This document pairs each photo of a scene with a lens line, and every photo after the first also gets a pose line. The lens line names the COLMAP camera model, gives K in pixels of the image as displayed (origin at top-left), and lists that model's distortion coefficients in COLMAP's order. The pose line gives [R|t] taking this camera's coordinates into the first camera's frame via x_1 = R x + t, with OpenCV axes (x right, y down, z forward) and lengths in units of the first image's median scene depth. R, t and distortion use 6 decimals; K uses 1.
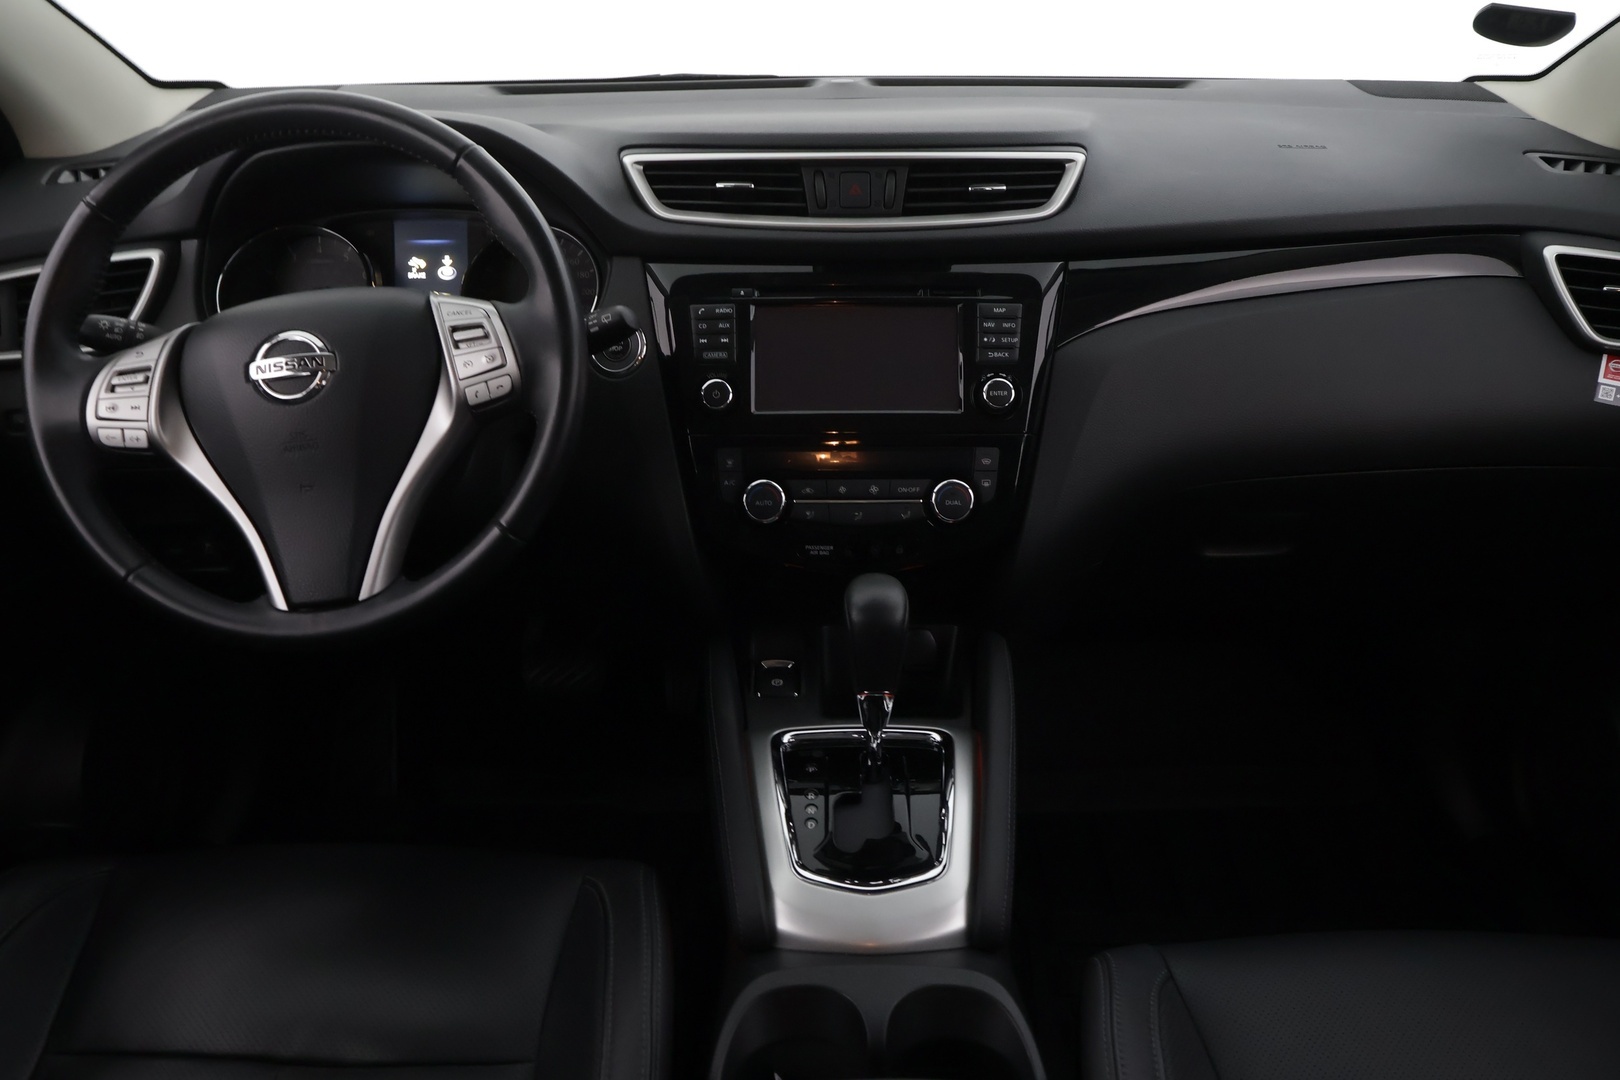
lens RADIAL K [[1266.4, 0, 807.9], [0, 1266.4, 545.5], [0, 0, 1]] dist [0.007165, -0.003767]
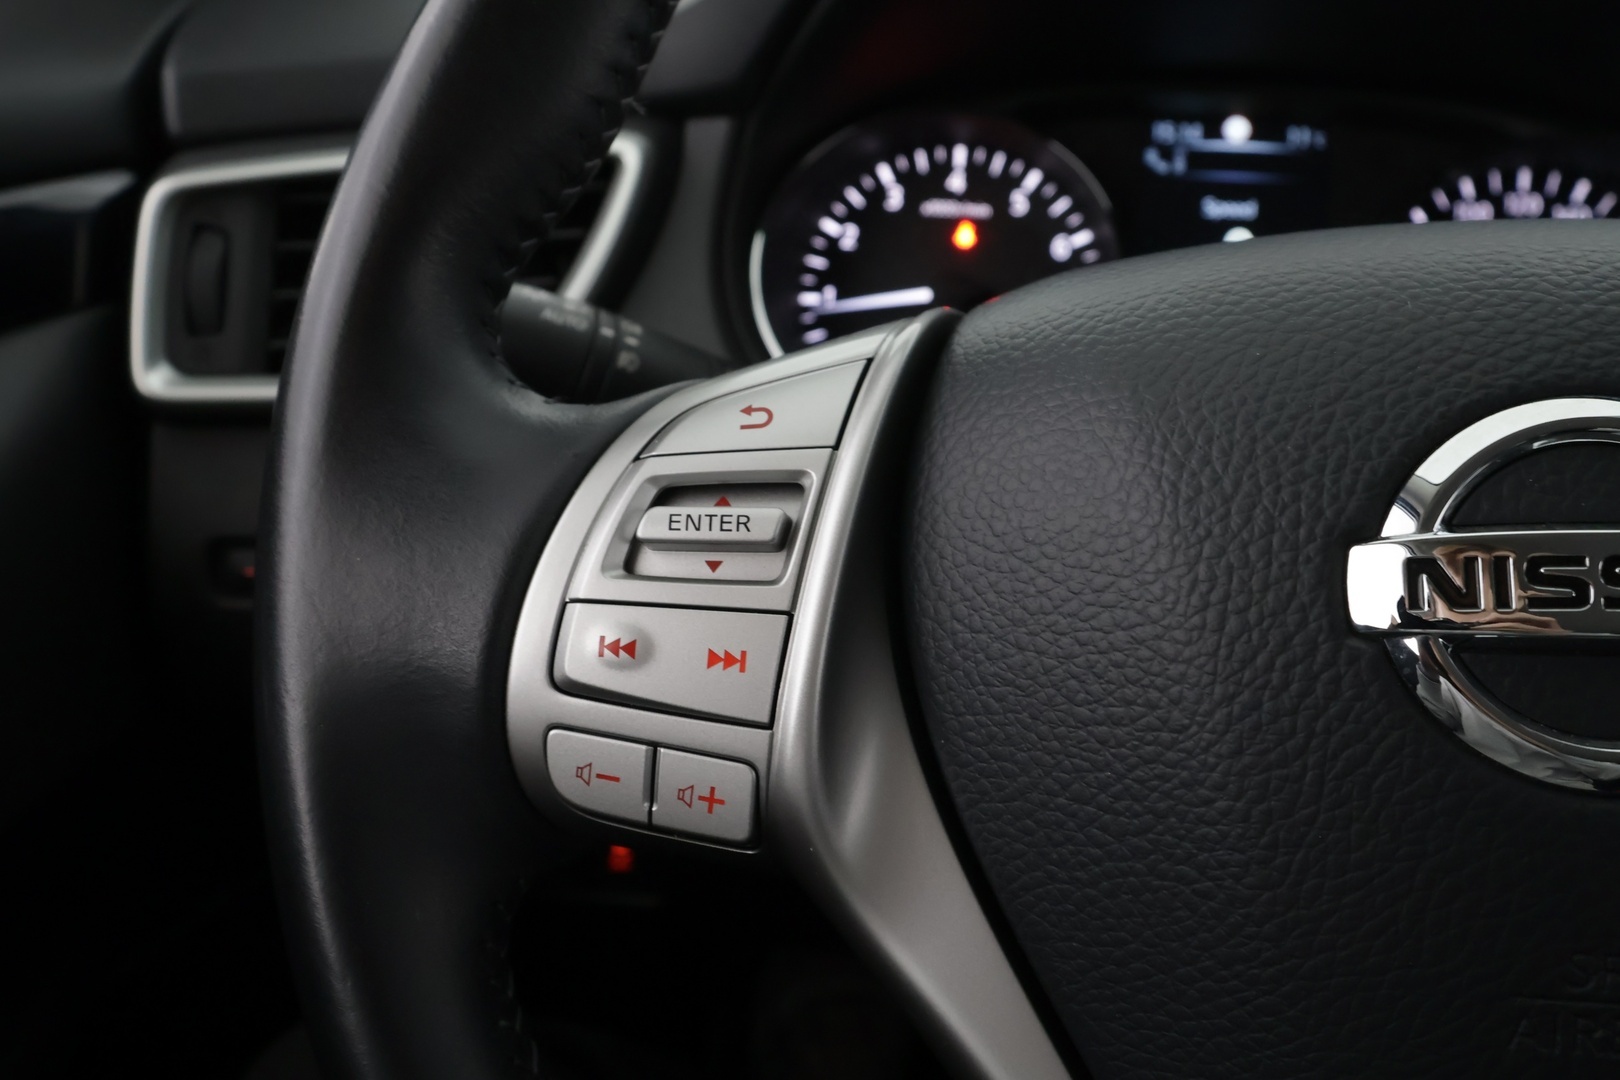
lens RADIAL K [[1333.0, 0, 810.0], [0, 1333.0, 540.0], [0, 0, 1]] dist [-0.008838, -0.008213]
pose [[0.979190, 0.126423, -0.158759, -0.479807], [-0.133901, 0.990293, -0.037277, -0.121609], [0.152505, 0.057760, 0.986613, 0.771158]]
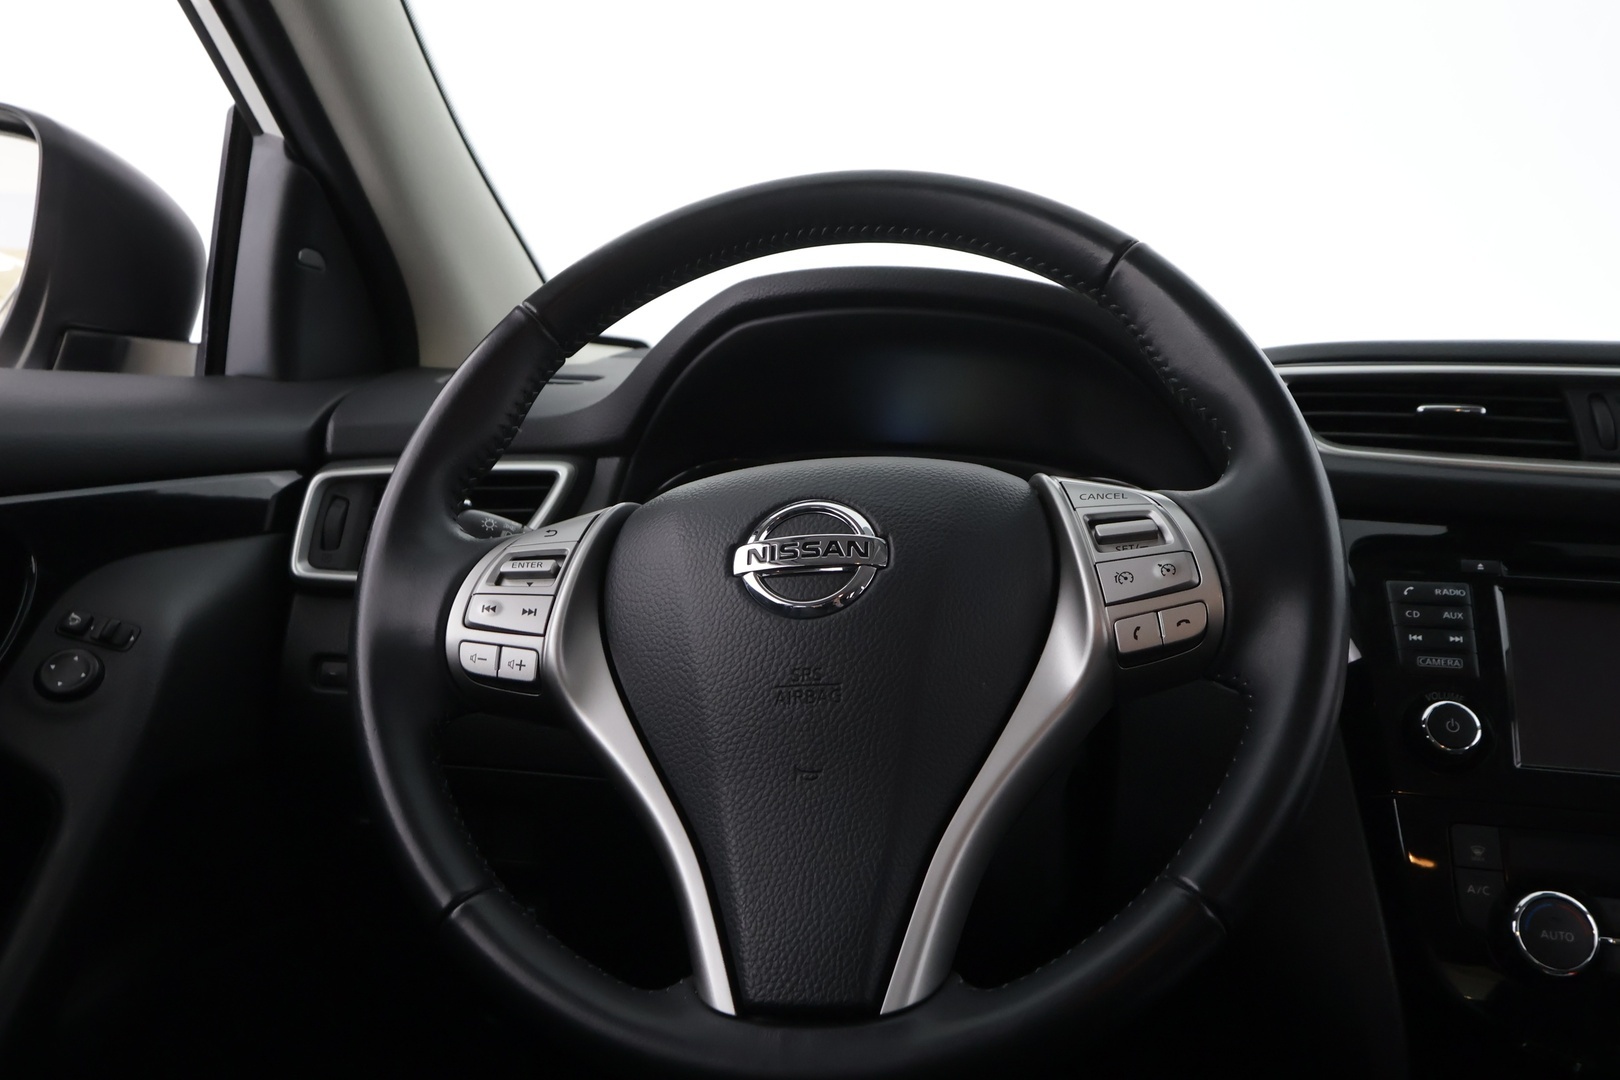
lens RADIAL K [[1266.4, 0, 807.9], [0, 1266.4, 545.5], [0, 0, 1]] dist [0.007165, -0.003767]
pose [[0.979098, 0.062997, -0.193385, -0.293503], [-0.129477, 0.926324, -0.353778, 0.051706], [0.156850, 0.371423, 0.915119, 0.475523]]
